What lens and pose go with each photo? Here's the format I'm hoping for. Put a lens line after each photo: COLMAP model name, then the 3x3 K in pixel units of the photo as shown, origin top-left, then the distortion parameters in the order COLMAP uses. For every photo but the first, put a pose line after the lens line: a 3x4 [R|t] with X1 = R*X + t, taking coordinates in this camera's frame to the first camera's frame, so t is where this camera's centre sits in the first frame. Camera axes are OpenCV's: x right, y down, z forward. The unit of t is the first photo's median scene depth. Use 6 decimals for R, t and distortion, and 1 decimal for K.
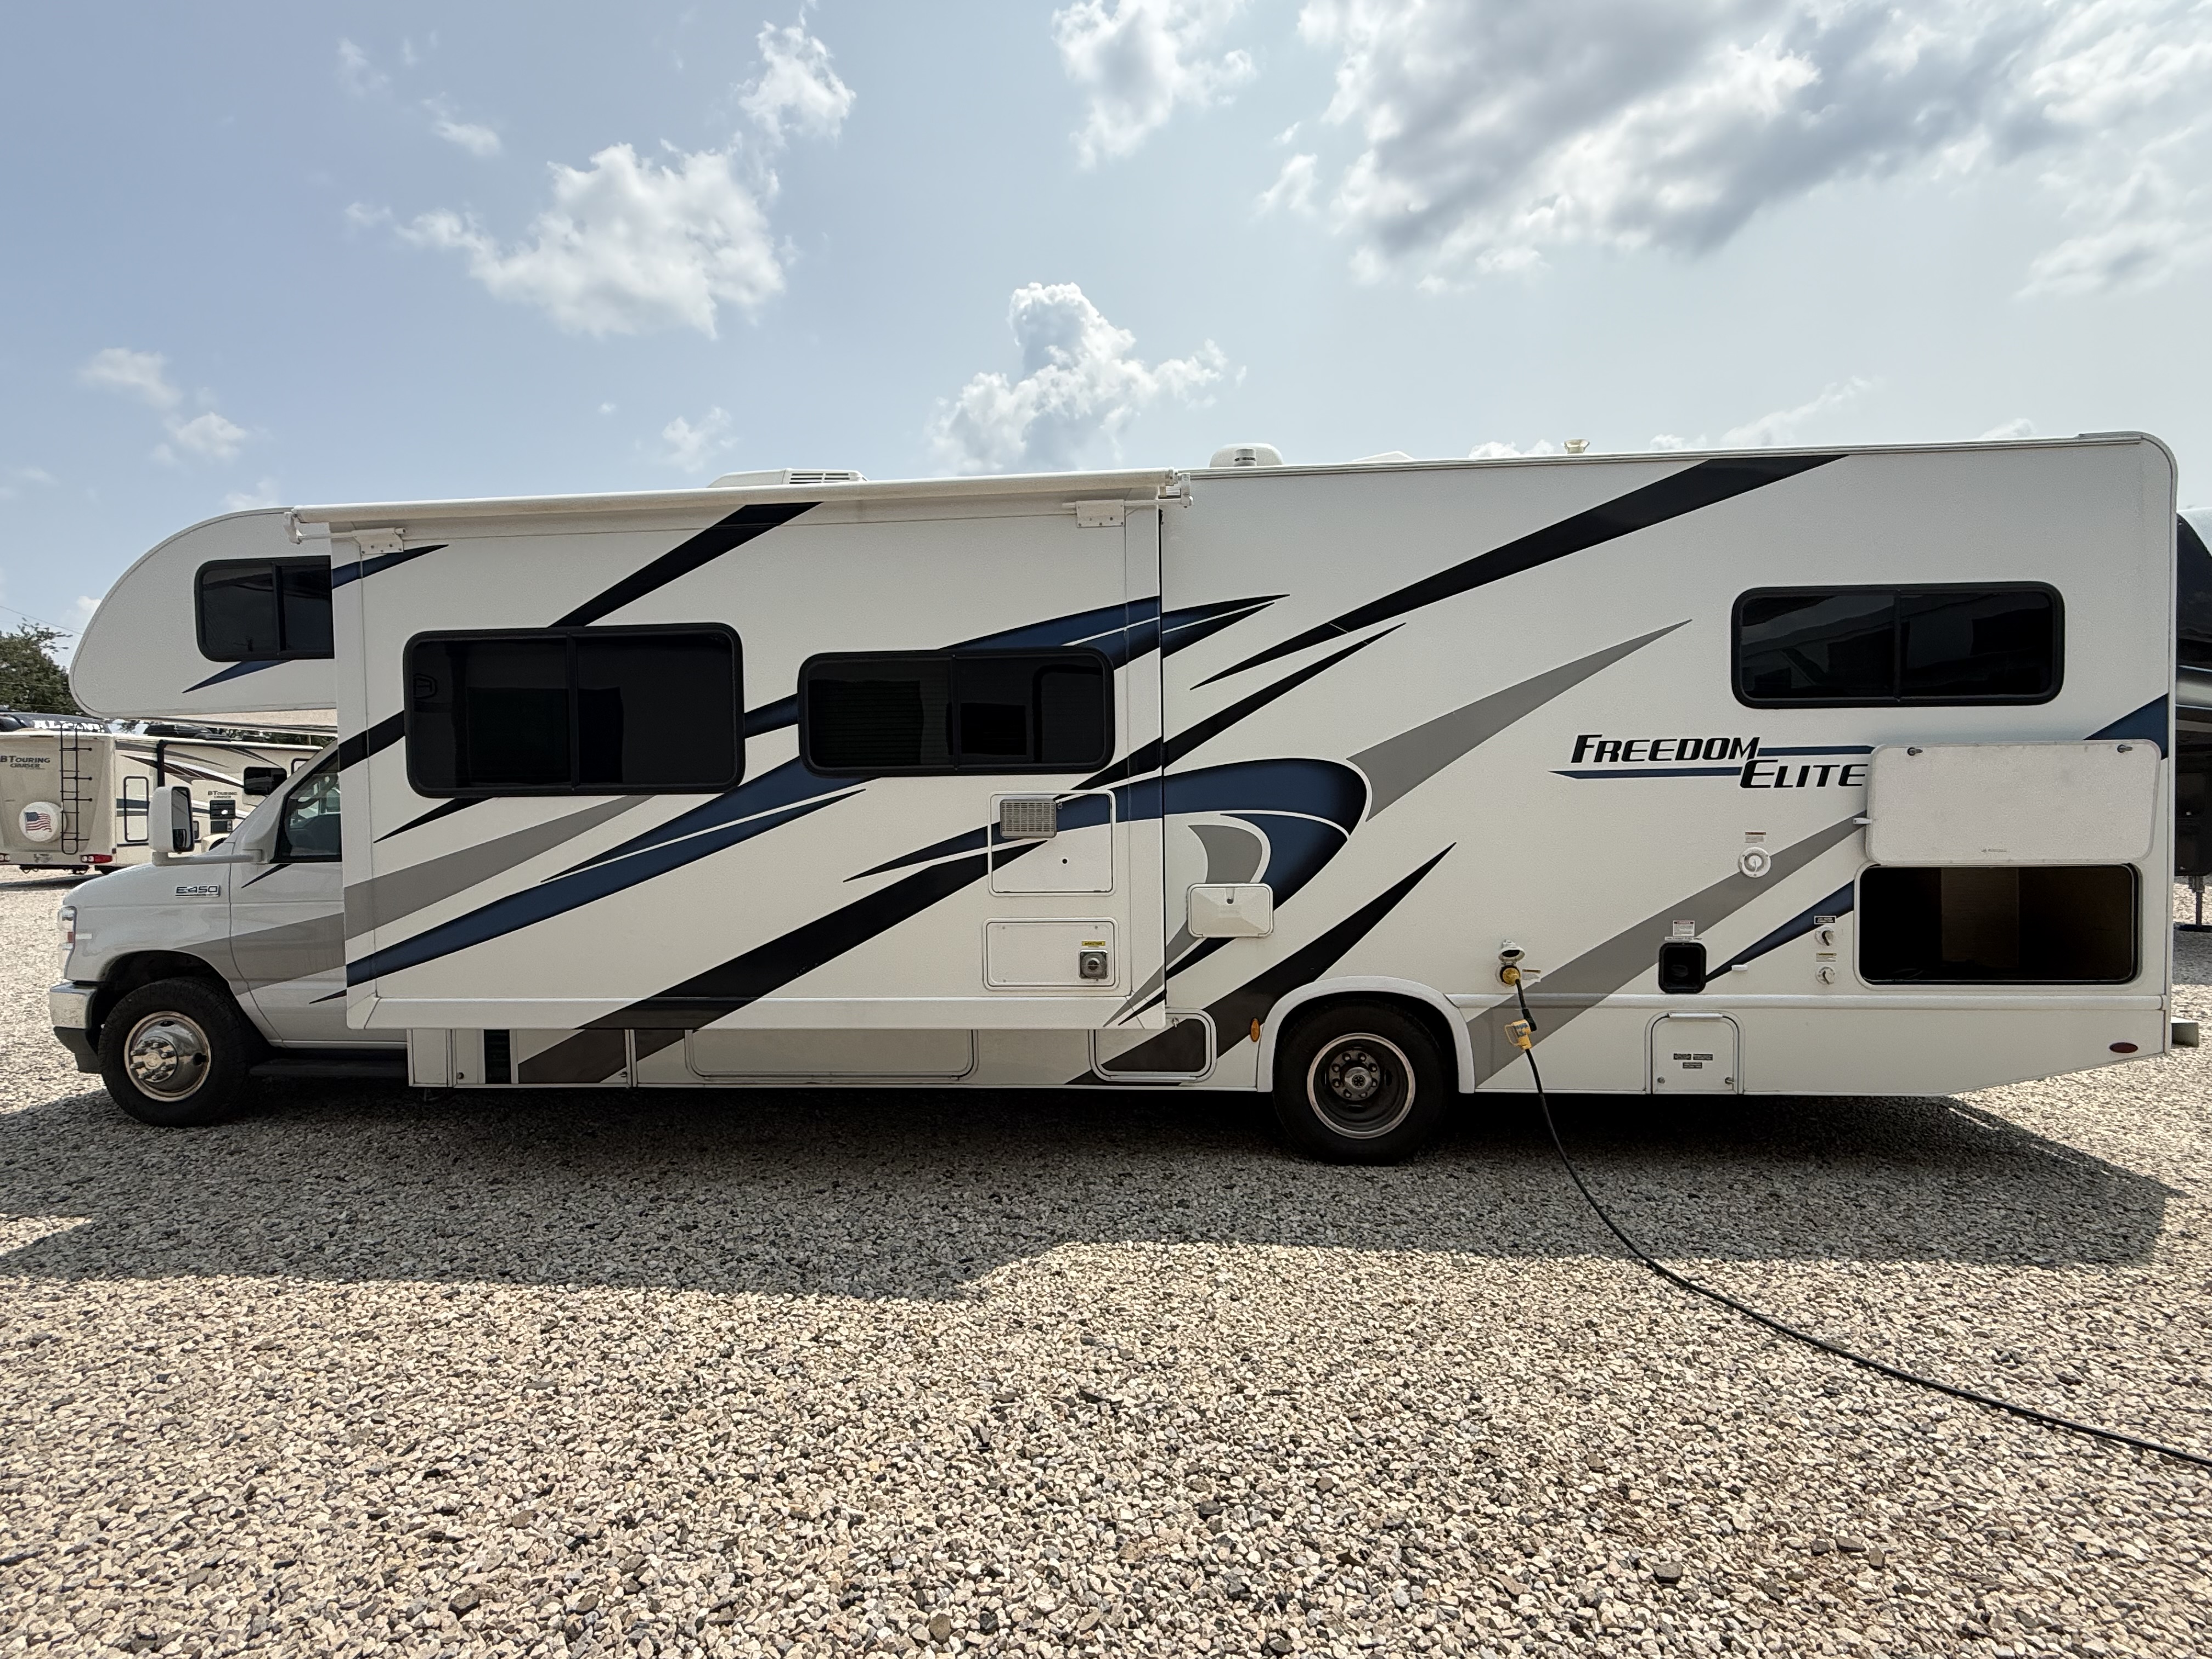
lens RADIAL K [[1047.0, 0, 1105.8], [0, 1047.0, 835.5], [0, 0, 1]] dist [-0.002240, -0.000164]
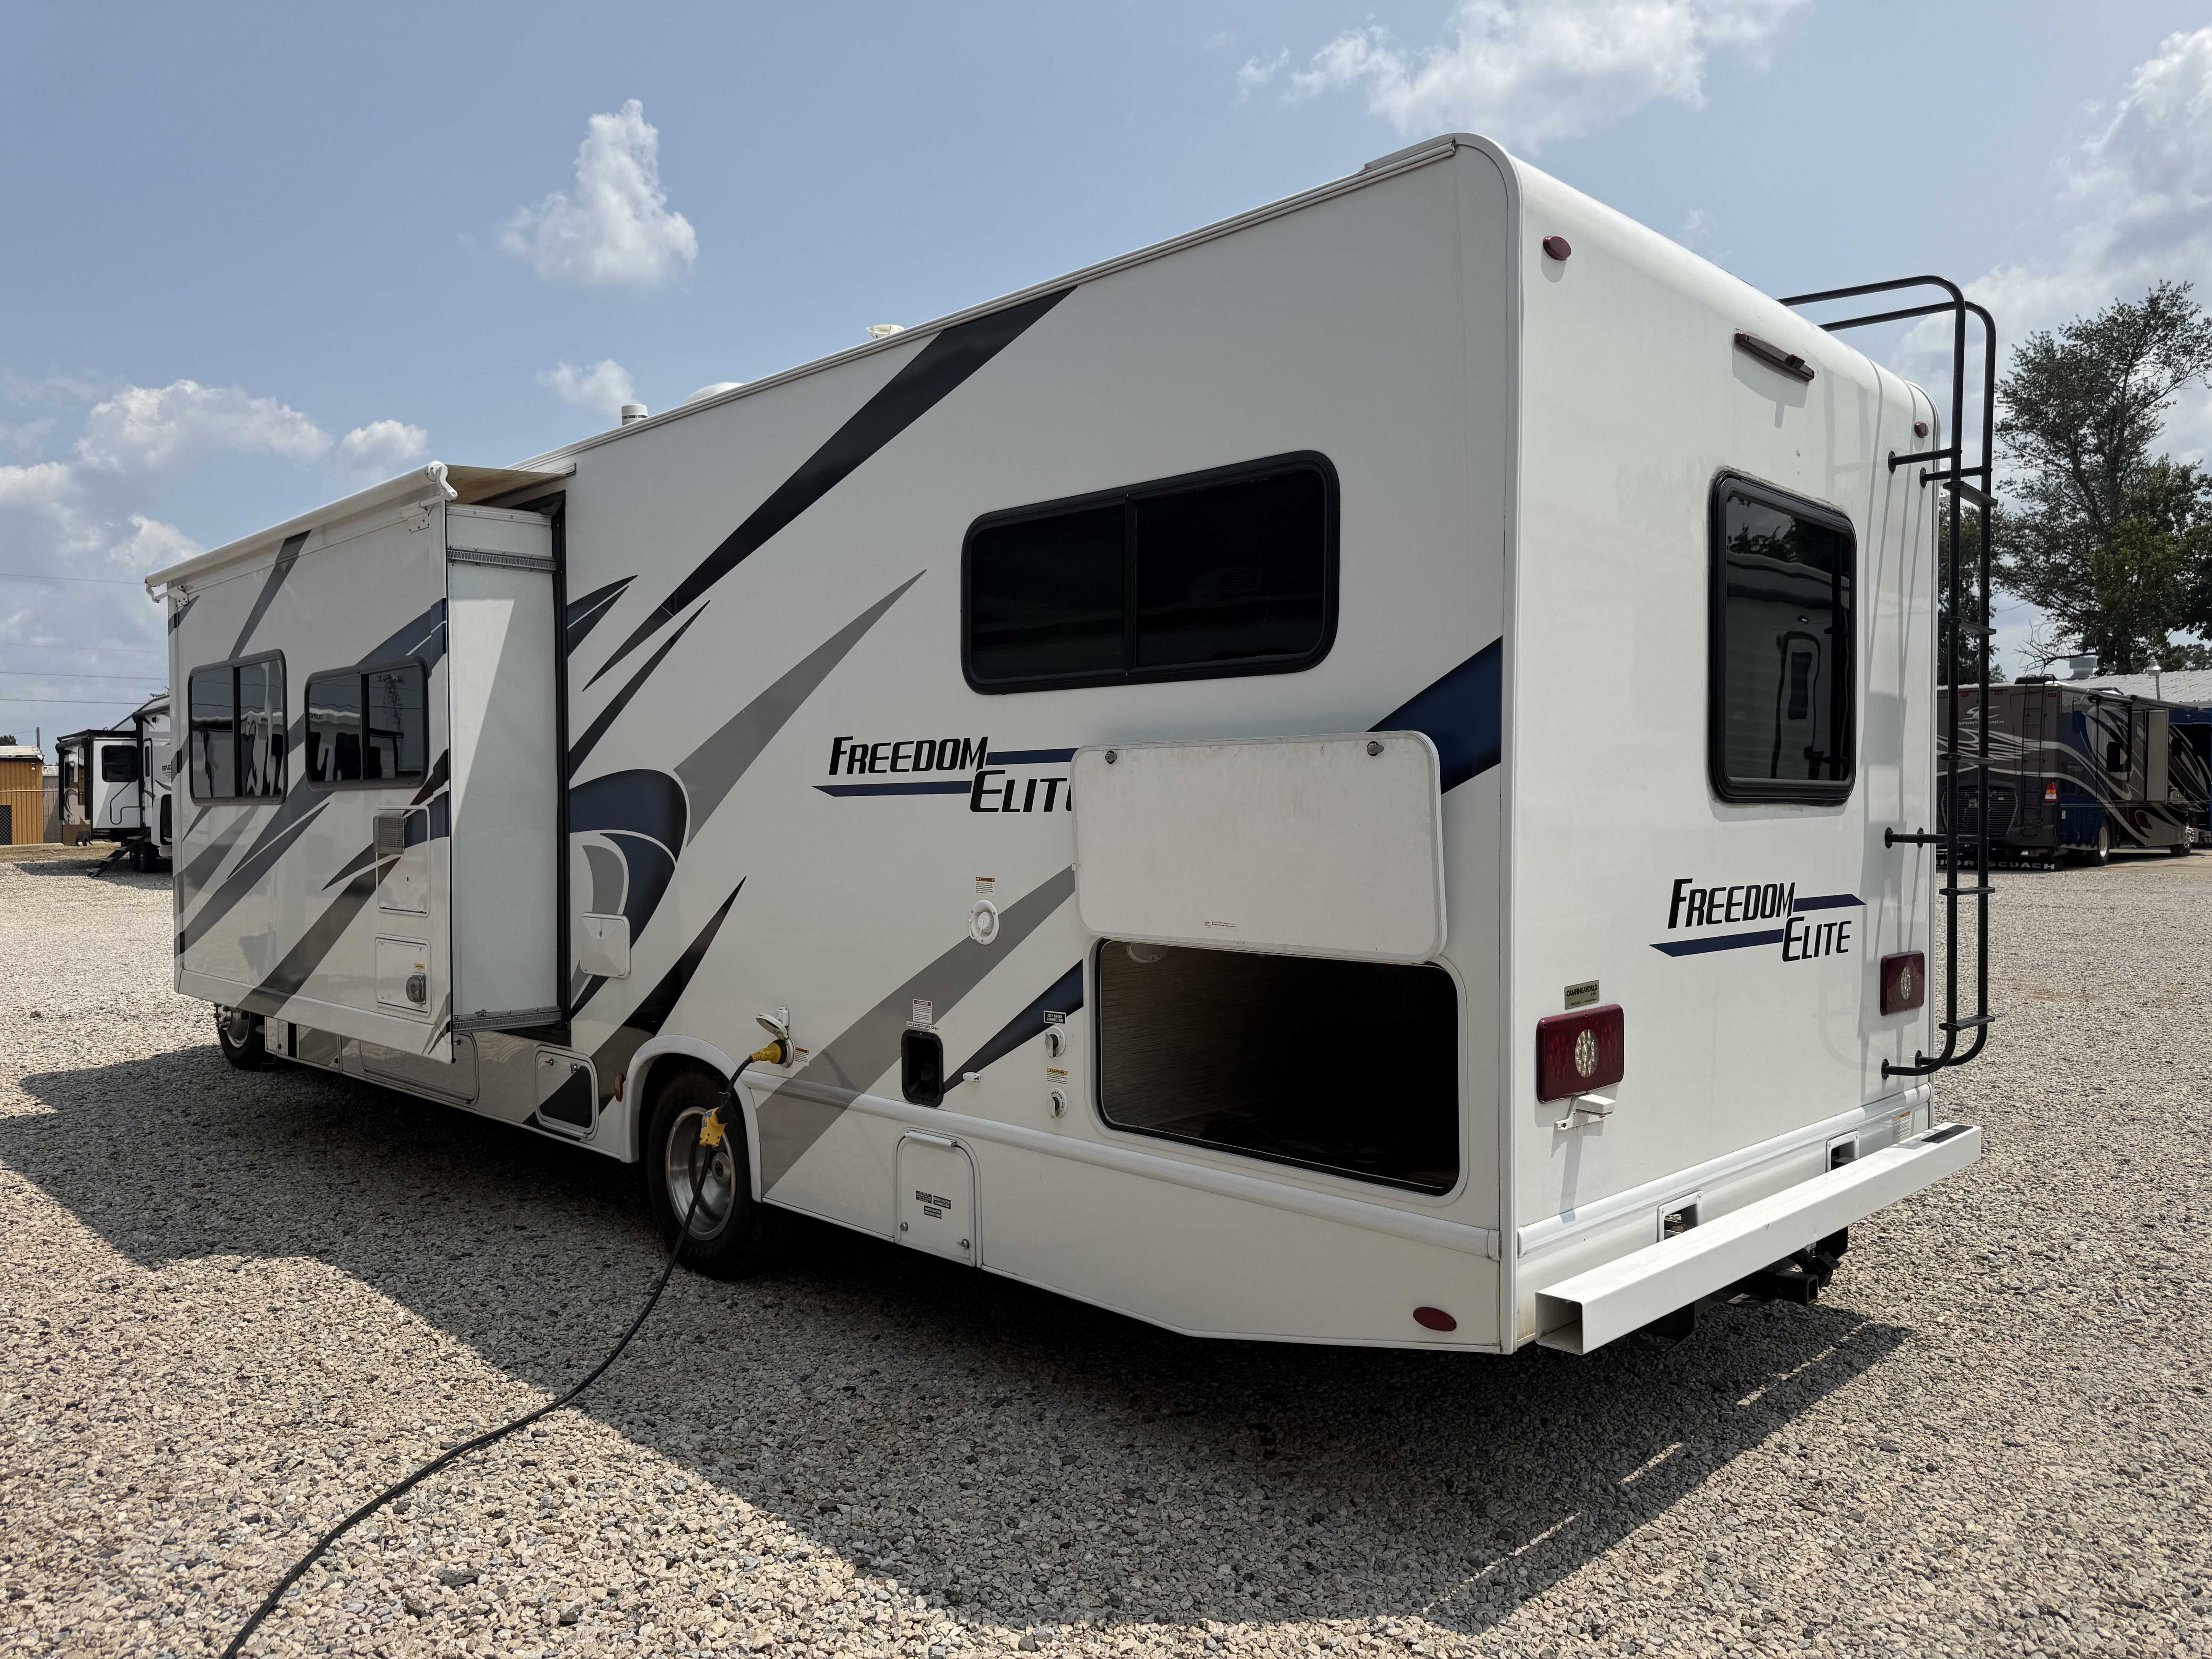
lens RADIAL K [[1561.4, 0, 1089.0], [0, 1561.4, 821.6], [0, 0, 1]] dist [0.038091, -0.042441]
pose [[0.770073, 0.017158, -0.637725, 1.306128], [-0.030836, 0.999471, -0.010345, -0.030542], [0.637210, 0.027631, 0.770195, 0.264739]]
